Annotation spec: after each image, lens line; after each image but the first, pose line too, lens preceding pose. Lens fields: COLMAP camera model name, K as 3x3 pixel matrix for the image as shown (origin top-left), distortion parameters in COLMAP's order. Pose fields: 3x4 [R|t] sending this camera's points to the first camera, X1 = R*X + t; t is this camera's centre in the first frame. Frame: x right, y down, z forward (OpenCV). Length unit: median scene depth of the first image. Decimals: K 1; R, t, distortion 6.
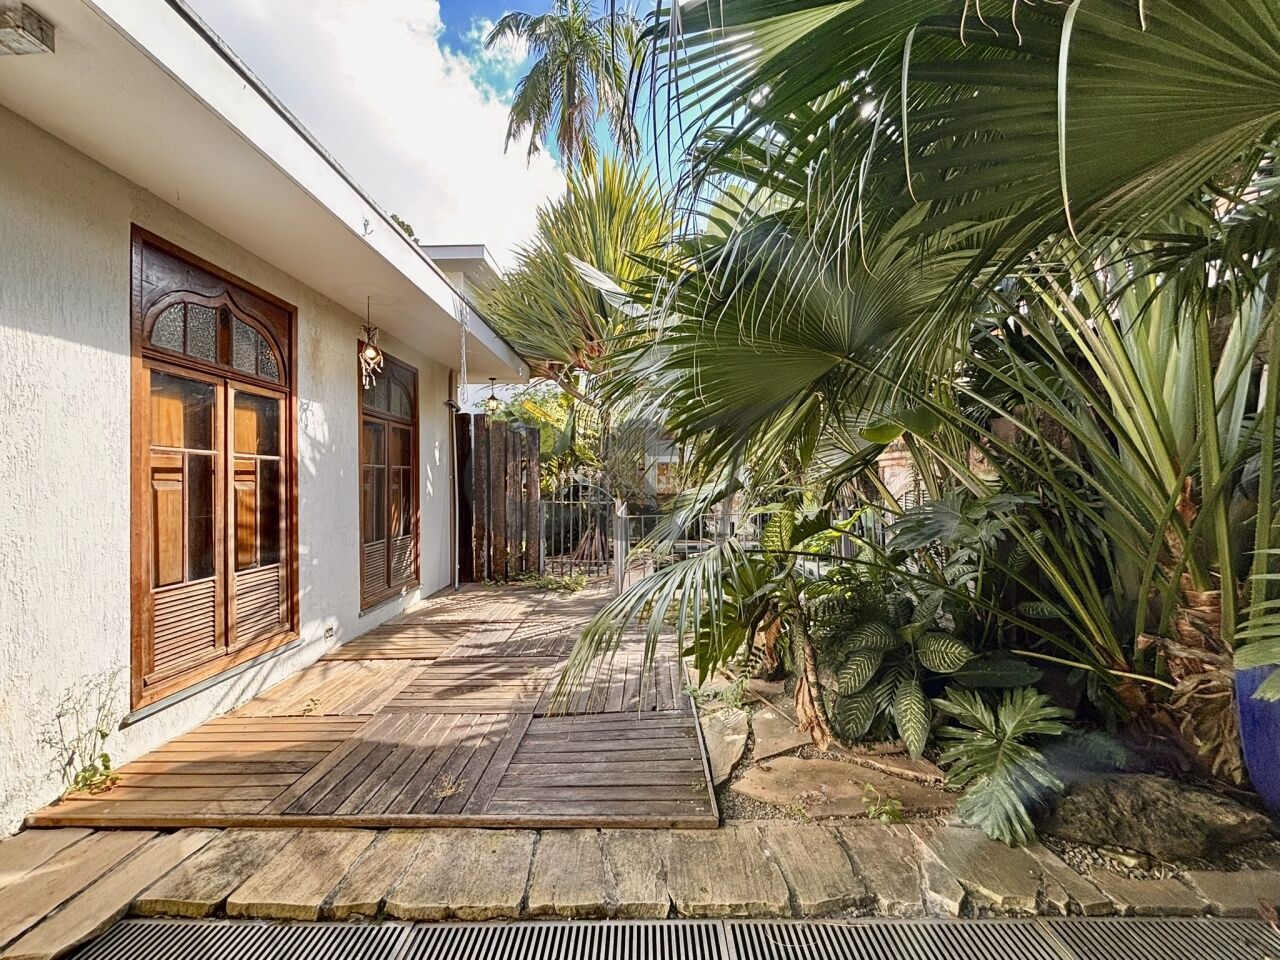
lens RADIAL K [[515.1, 0, 640.9], [0, 515.1, 477.6], [0, 0, 1]] dist [0.001532, -0.000424]
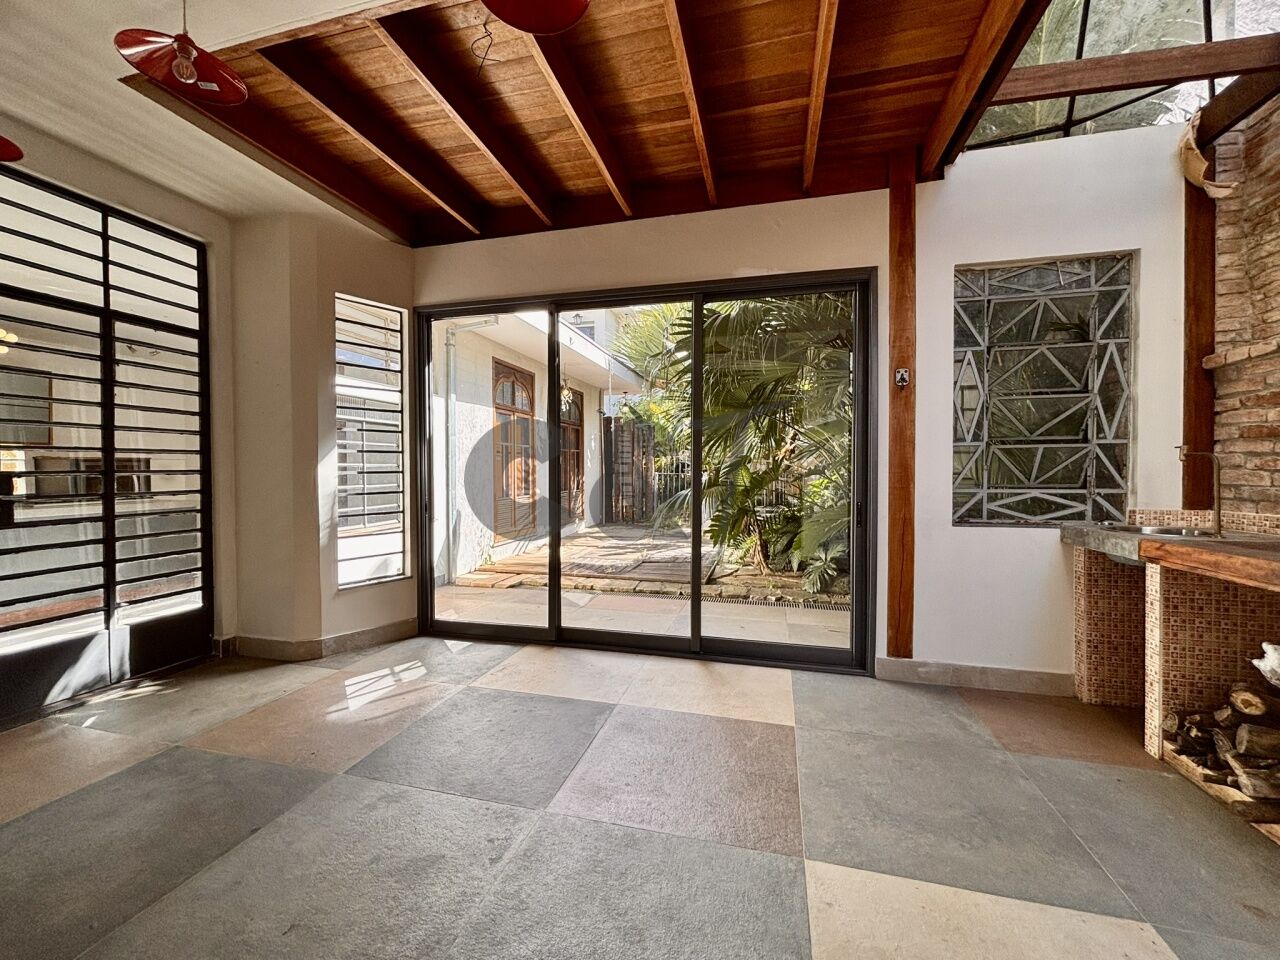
lens RADIAL K [[532.5, 0, 640.0], [0, 532.5, 480.0], [0, 0, 1]] dist [-0.004569, 0.000072]
pose [[0.968824, 0.016617, -0.247191, 0.191863], [-0.007524, 0.999261, 0.037685, 0.010432], [0.247634, -0.034651, 0.968234, -0.680142]]
